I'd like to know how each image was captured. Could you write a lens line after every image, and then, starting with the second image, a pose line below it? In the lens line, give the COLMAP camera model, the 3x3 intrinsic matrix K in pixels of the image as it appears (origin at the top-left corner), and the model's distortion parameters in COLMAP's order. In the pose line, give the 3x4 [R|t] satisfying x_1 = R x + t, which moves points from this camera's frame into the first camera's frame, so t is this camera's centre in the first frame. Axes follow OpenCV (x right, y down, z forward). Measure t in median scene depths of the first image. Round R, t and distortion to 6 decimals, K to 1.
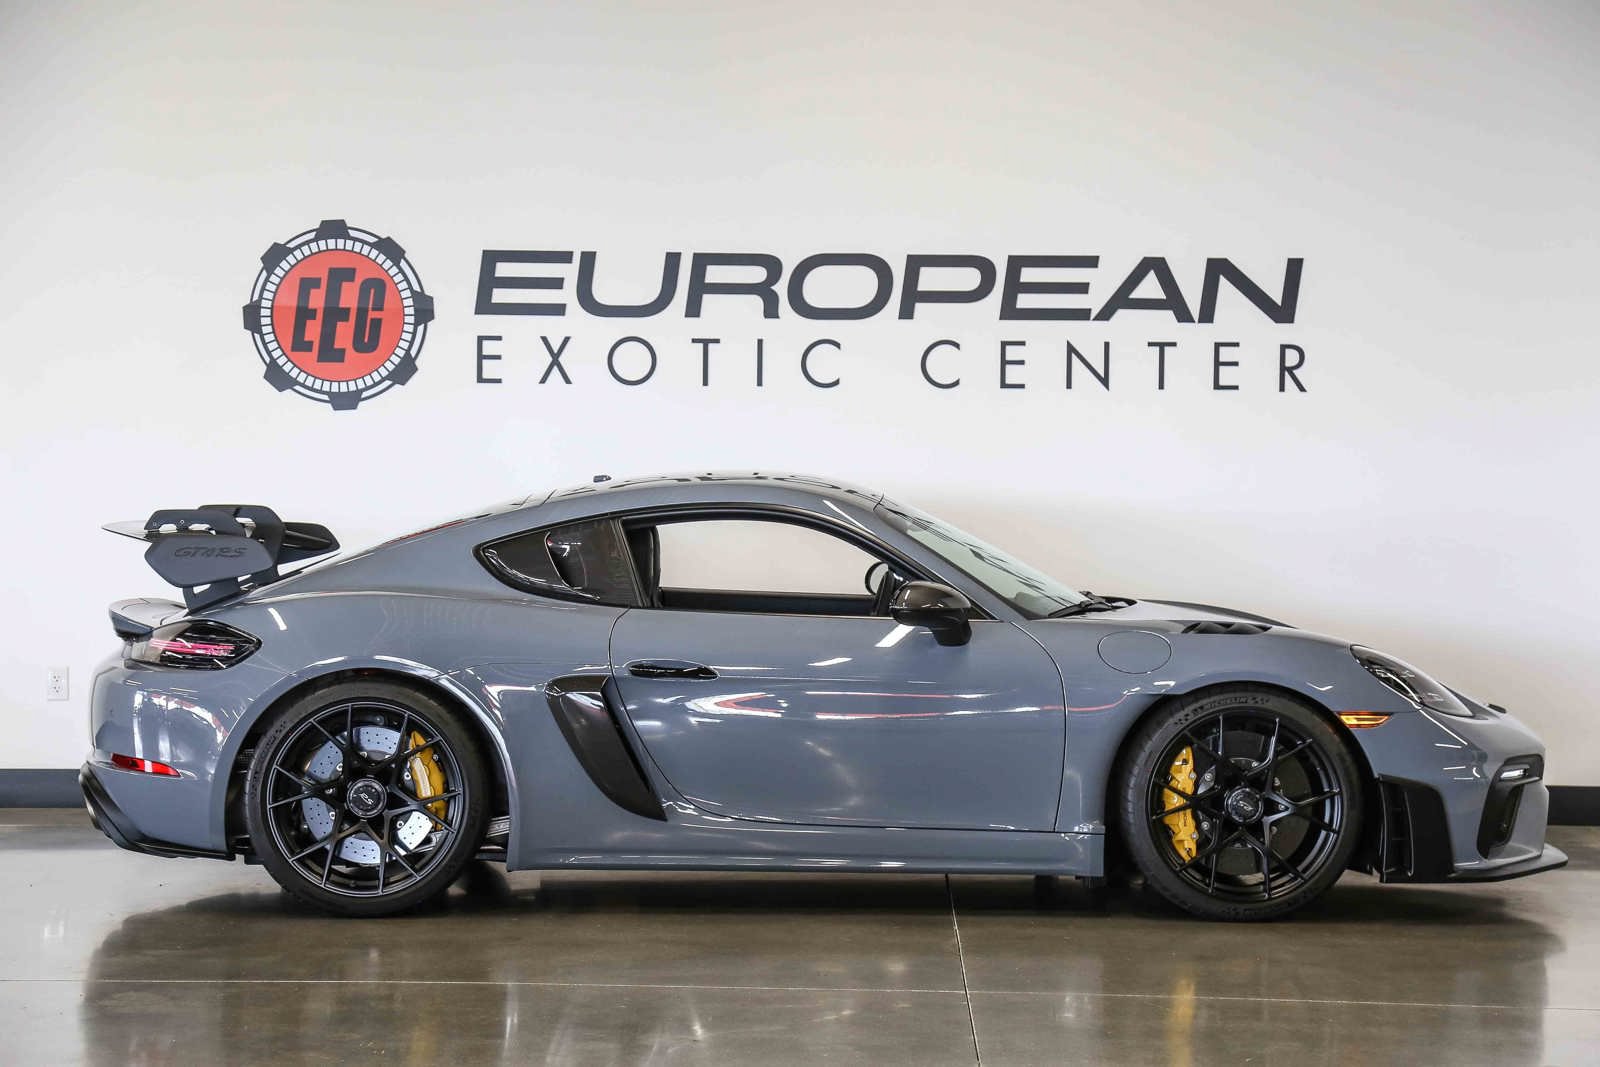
lens RADIAL K [[3255.4, 0, 800.0], [0, 3255.4, 533.5], [0, 0, 1]] dist [0.020988, 3.793273]
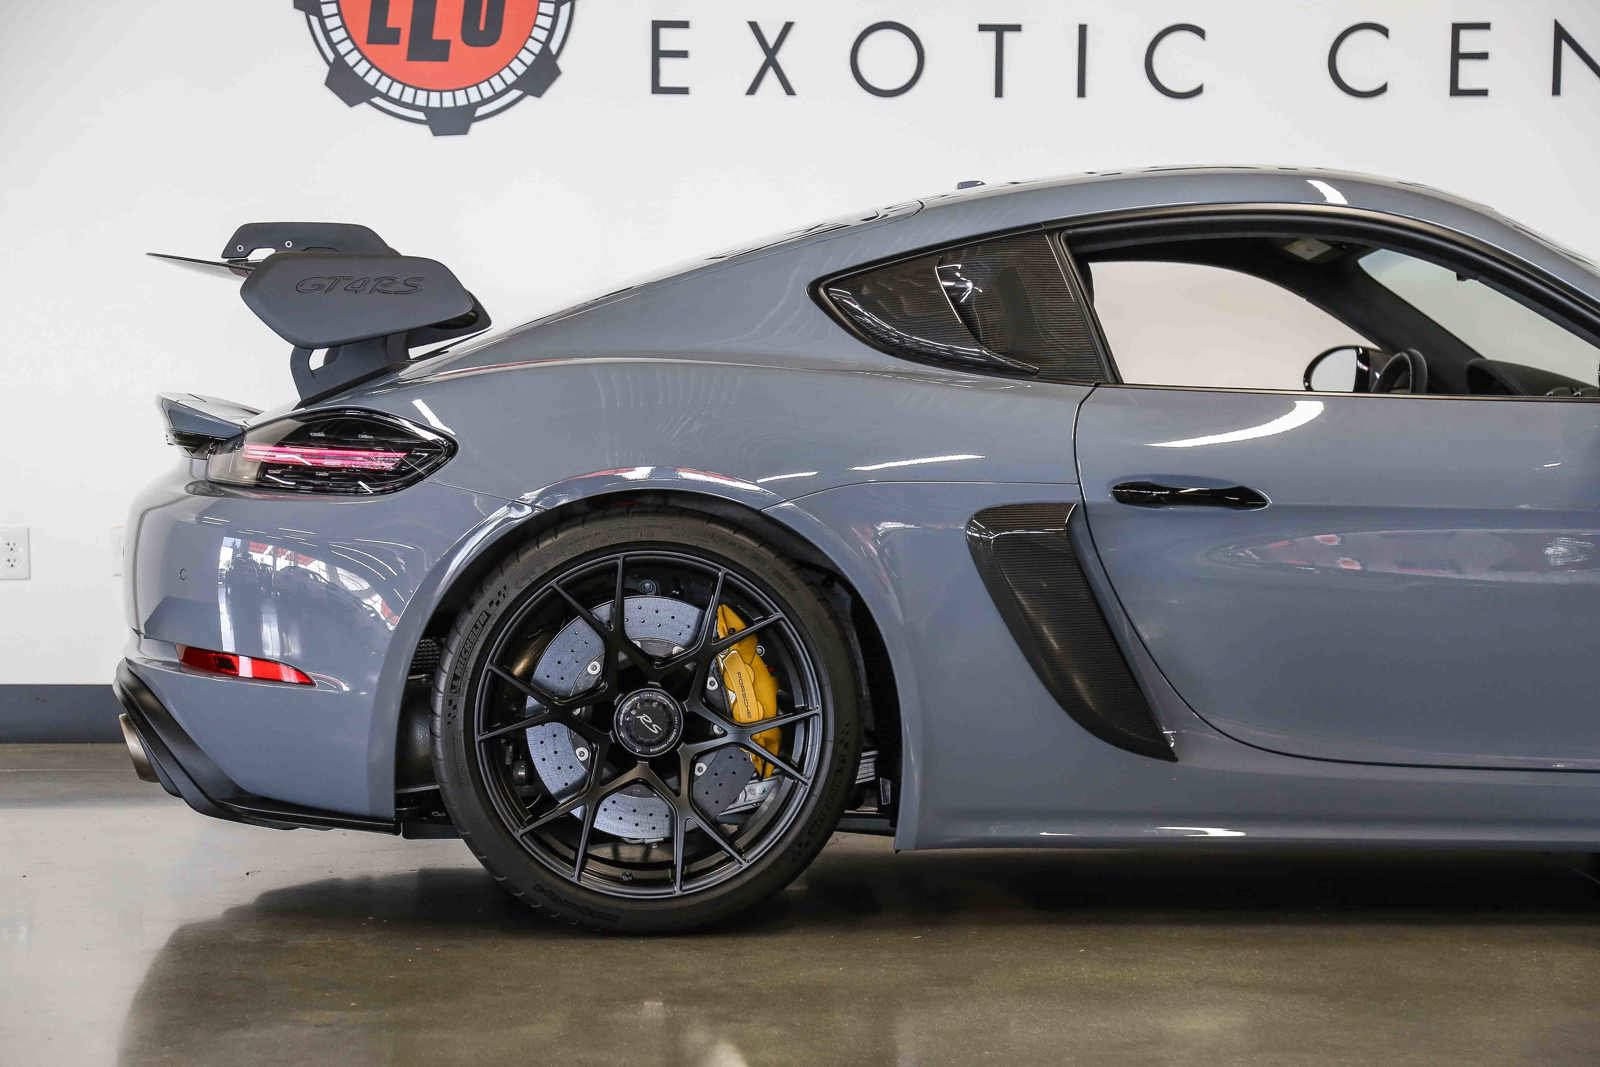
lens RADIAL K [[3296.2, 0, 800.0], [0, 3296.2, 533.5], [0, 0, 1]] dist [0.070772, 3.261705]
pose [[0.998962, -0.005135, 0.045253, -0.125421], [0.004029, 0.999691, 0.024513, 0.033181], [-0.045365, -0.024305, 0.998675, 0.413772]]
